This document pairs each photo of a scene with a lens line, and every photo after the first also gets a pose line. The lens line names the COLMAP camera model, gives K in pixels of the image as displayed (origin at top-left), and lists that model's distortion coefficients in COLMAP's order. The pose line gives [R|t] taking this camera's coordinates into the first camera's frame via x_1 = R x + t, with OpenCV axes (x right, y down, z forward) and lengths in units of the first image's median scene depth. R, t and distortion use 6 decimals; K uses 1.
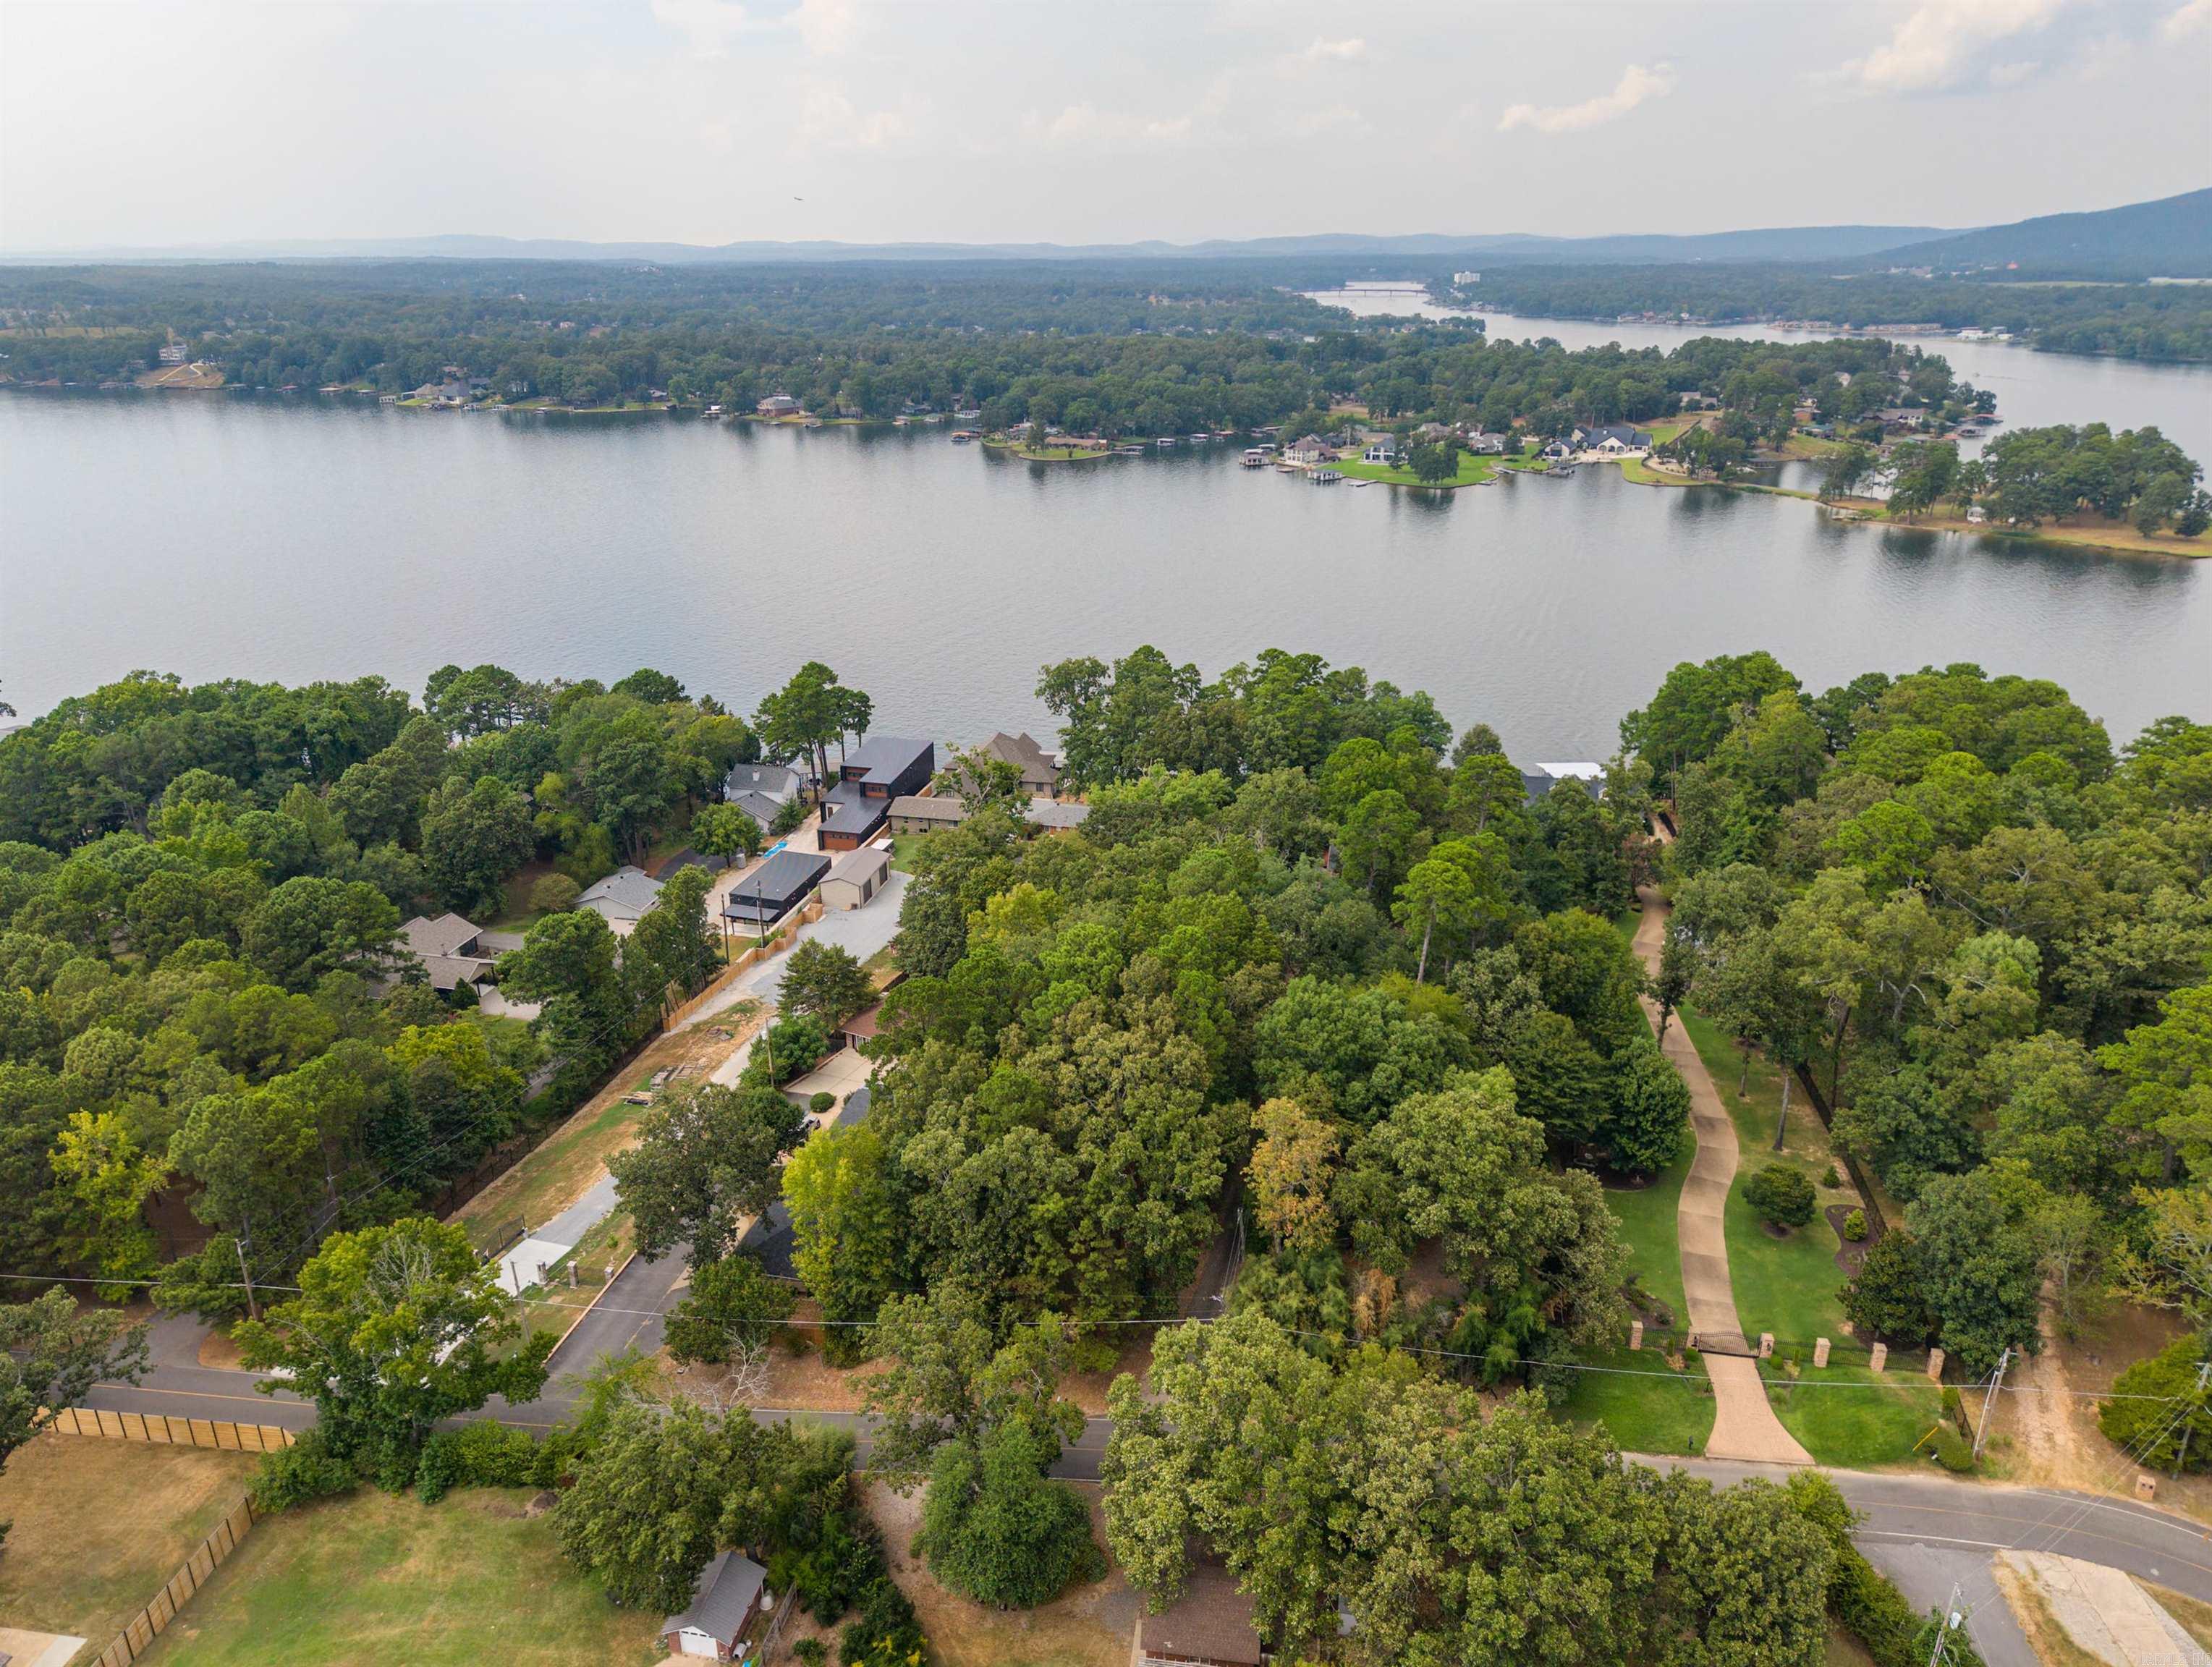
lens RADIAL K [[1558.9, 0, 1106.2], [0, 1558.9, 838.5], [0, 0, 1]] dist [0.027850, -0.030869]
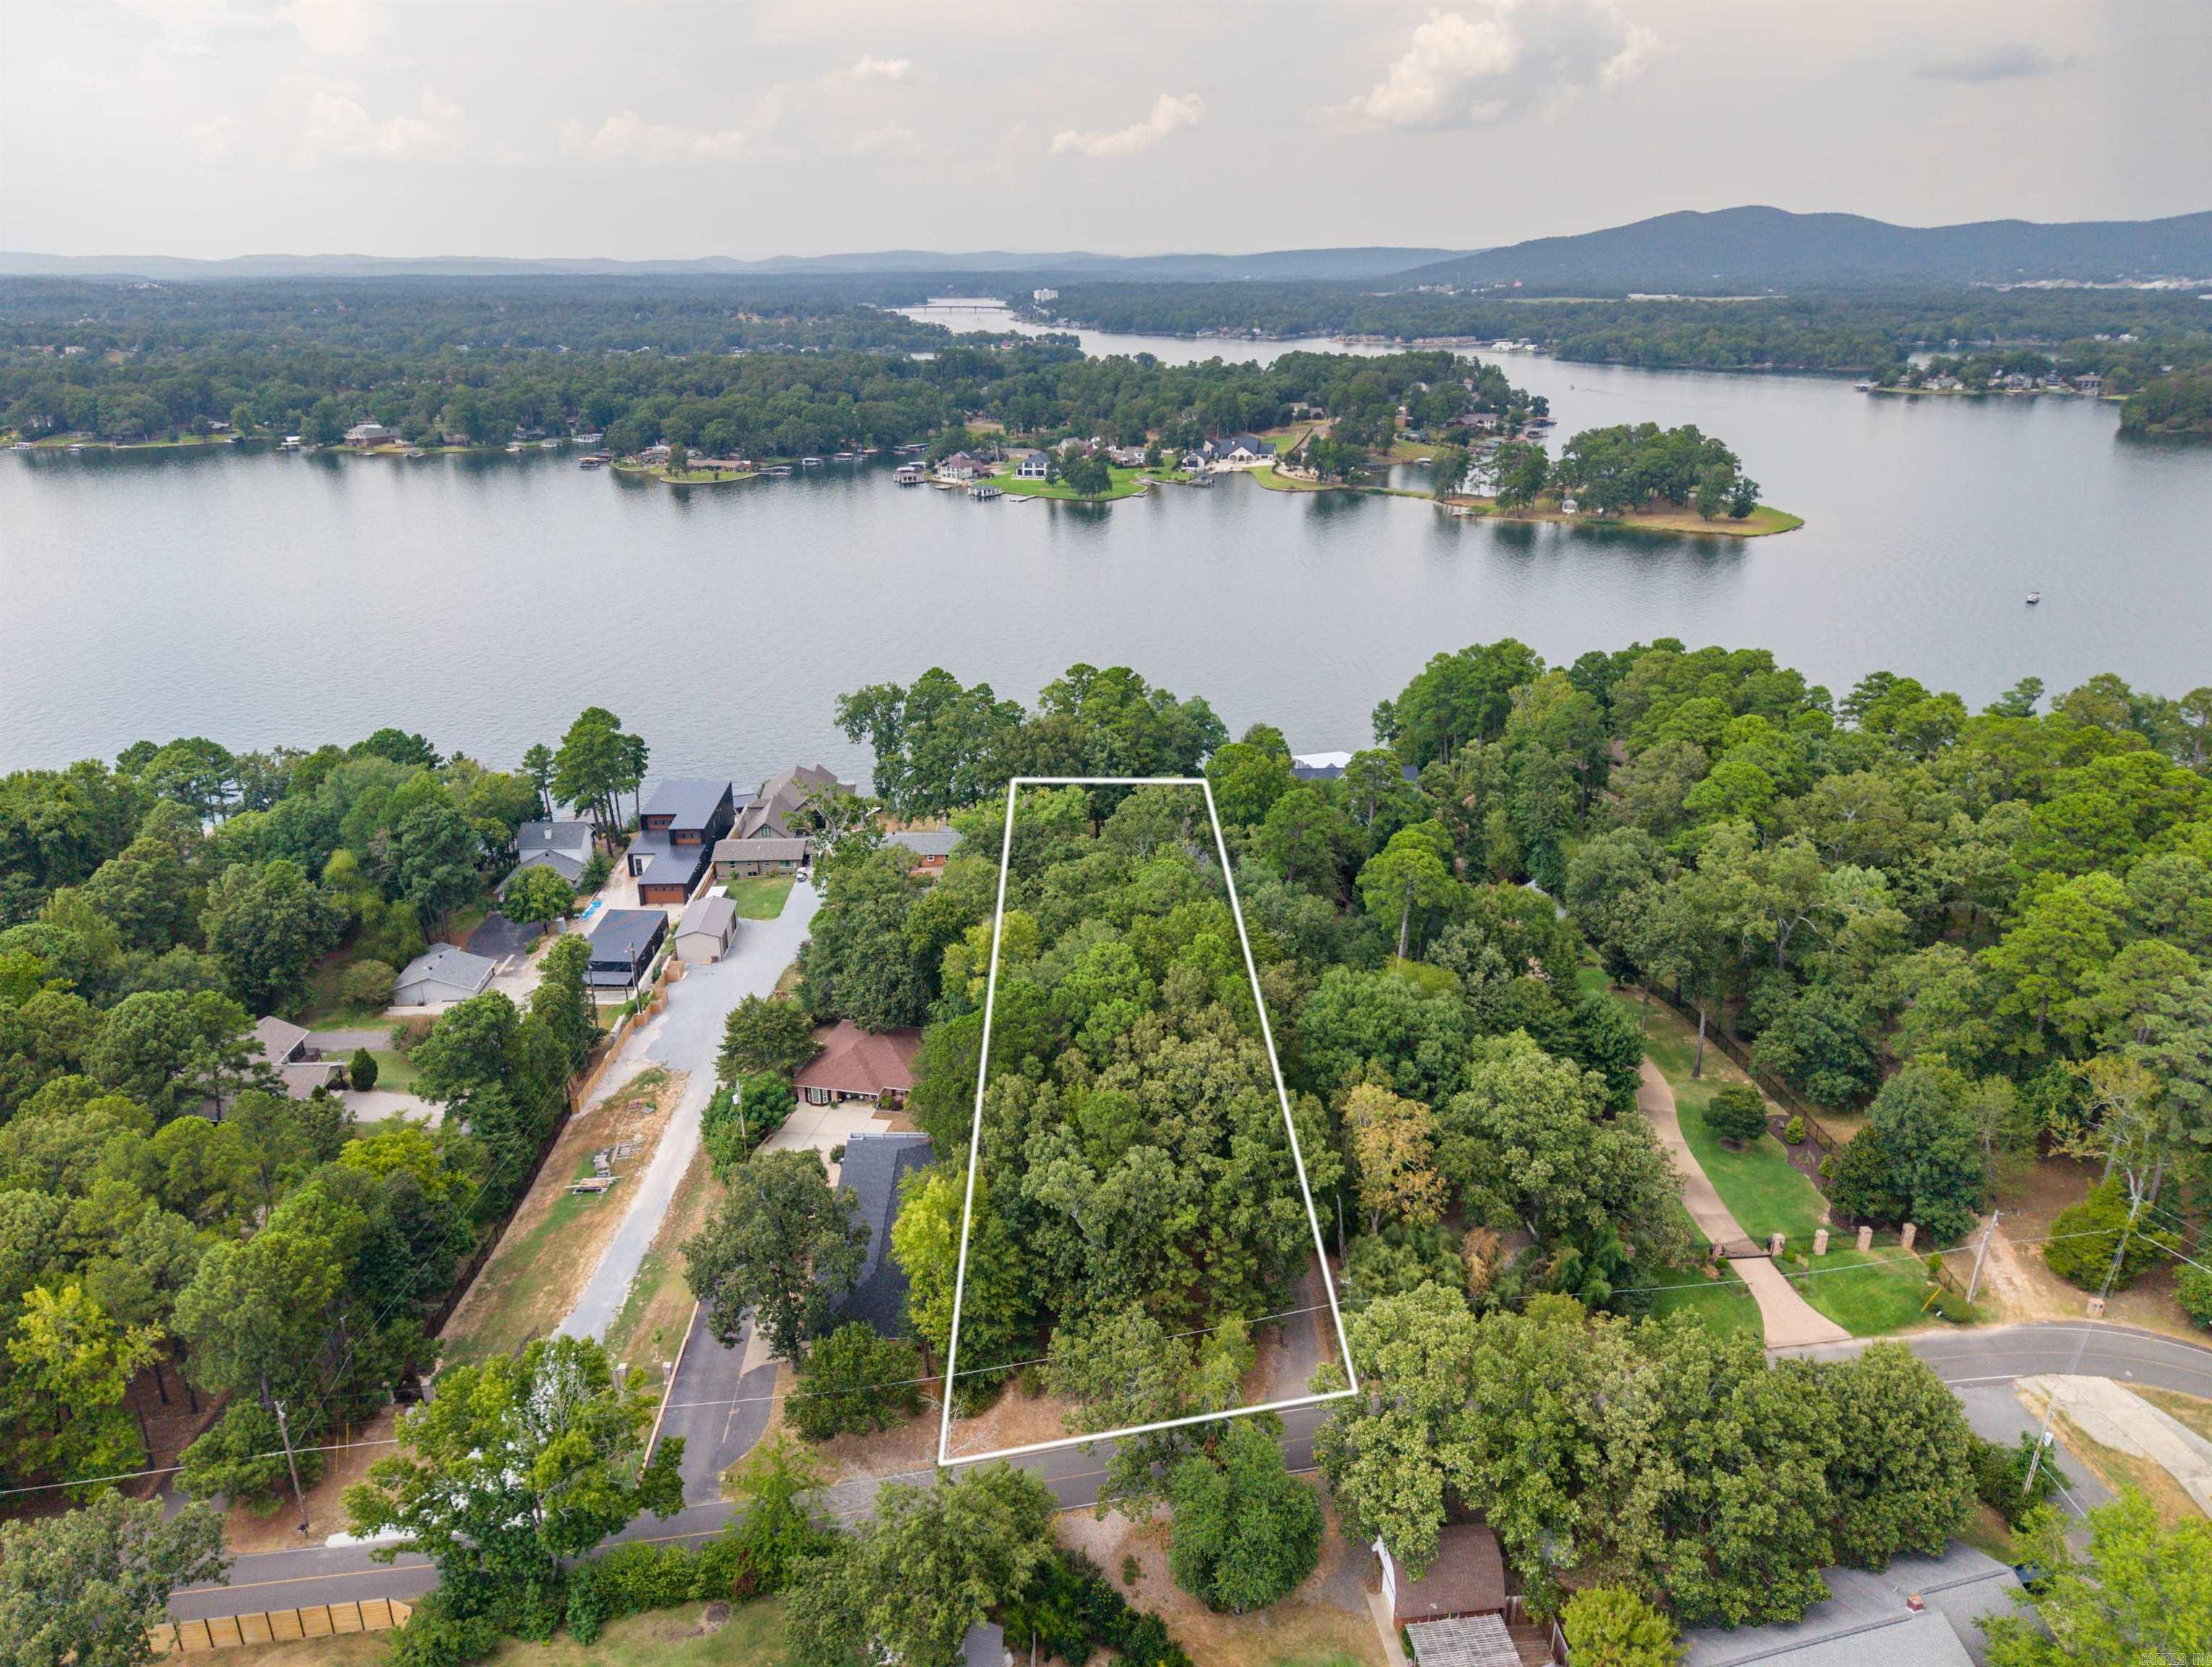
lens RADIAL K [[1558.9, 0, 1114.1], [0, 1558.9, 837.5], [0, 0, 1]] dist [0.027850, -0.030869]
pose [[0.961403, -0.091910, 0.259338, -0.194400], [0.094313, 0.995538, 0.003189, -0.012209], [-0.258474, 0.021393, 0.965781, 0.012321]]
